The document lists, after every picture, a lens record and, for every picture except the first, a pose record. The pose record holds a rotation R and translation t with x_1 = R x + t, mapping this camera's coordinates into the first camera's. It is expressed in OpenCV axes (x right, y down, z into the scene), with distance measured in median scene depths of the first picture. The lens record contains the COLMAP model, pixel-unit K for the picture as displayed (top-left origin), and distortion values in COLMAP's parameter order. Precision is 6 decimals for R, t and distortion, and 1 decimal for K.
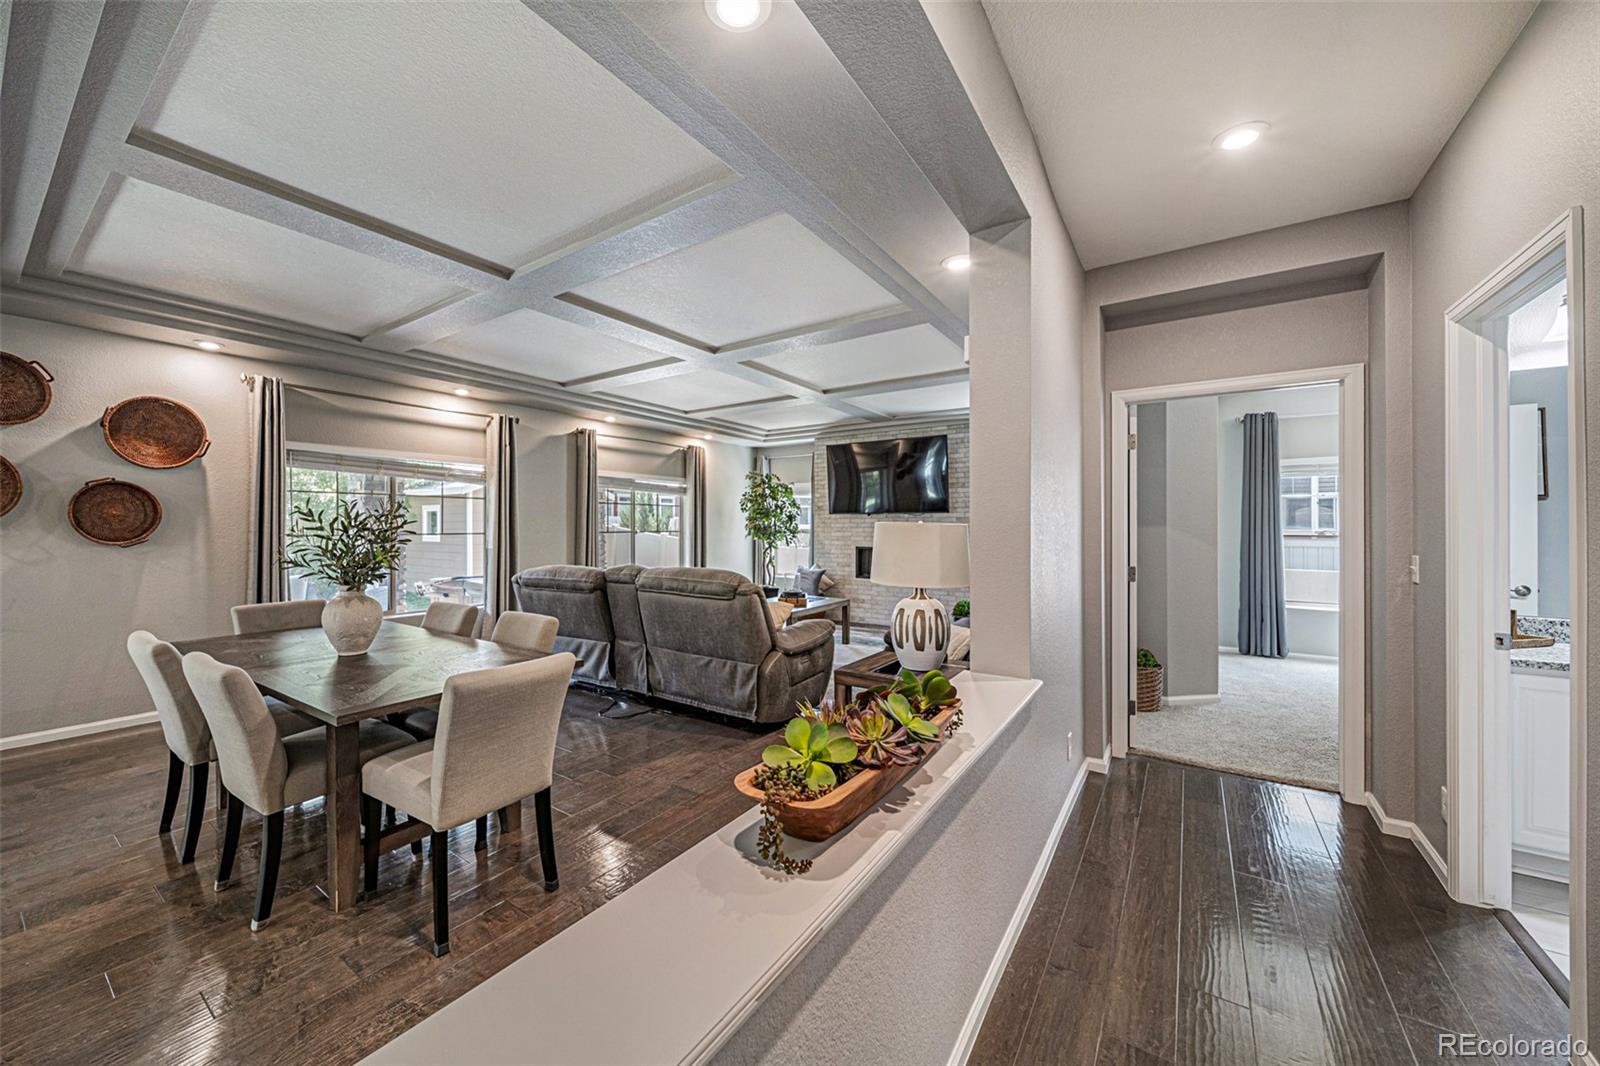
lens RADIAL K [[561.6, 0, 800.0], [0, 561.6, 533.0], [0, 0, 1]] dist [-0.000084, 0.000022]
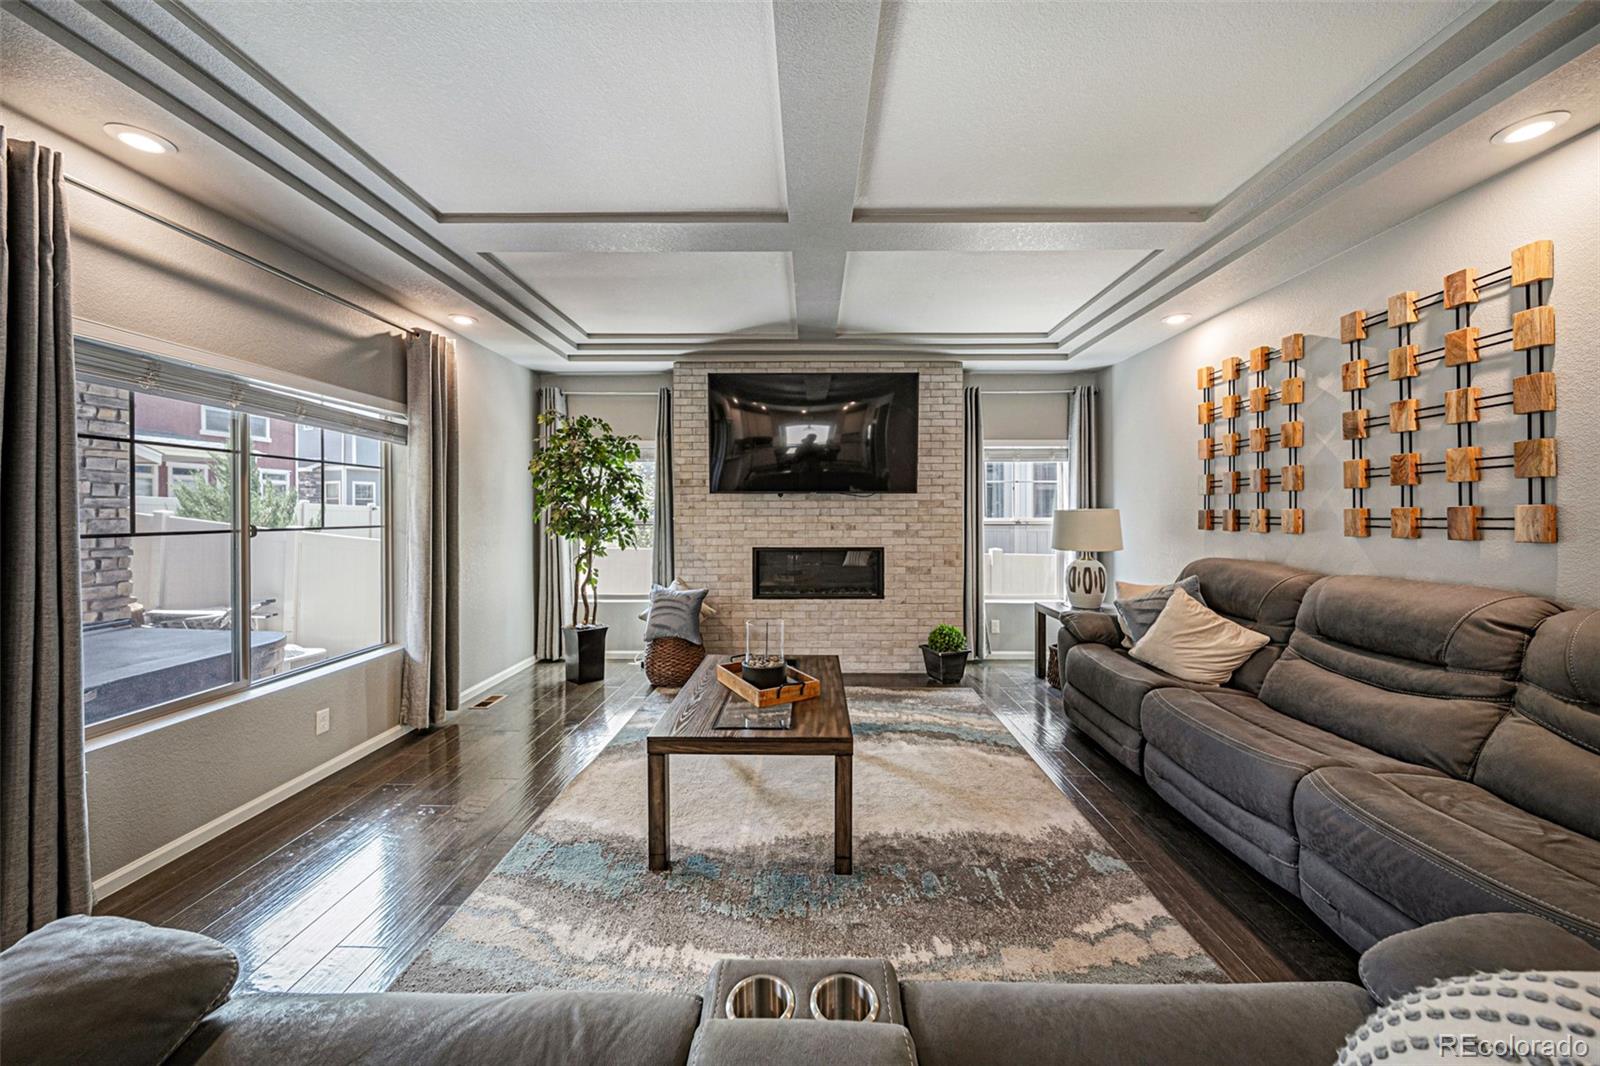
lens RADIAL K [[529.2, 0, 799.9], [0, 529.2, 523.6], [0, 0, 1]] dist [-0.001234, -0.000057]
pose [[0.845637, -0.009729, 0.533670, -0.163127], [0.007773, 0.999952, 0.005912, -0.004739], [-0.533702, -0.000851, 0.845672, 0.485805]]
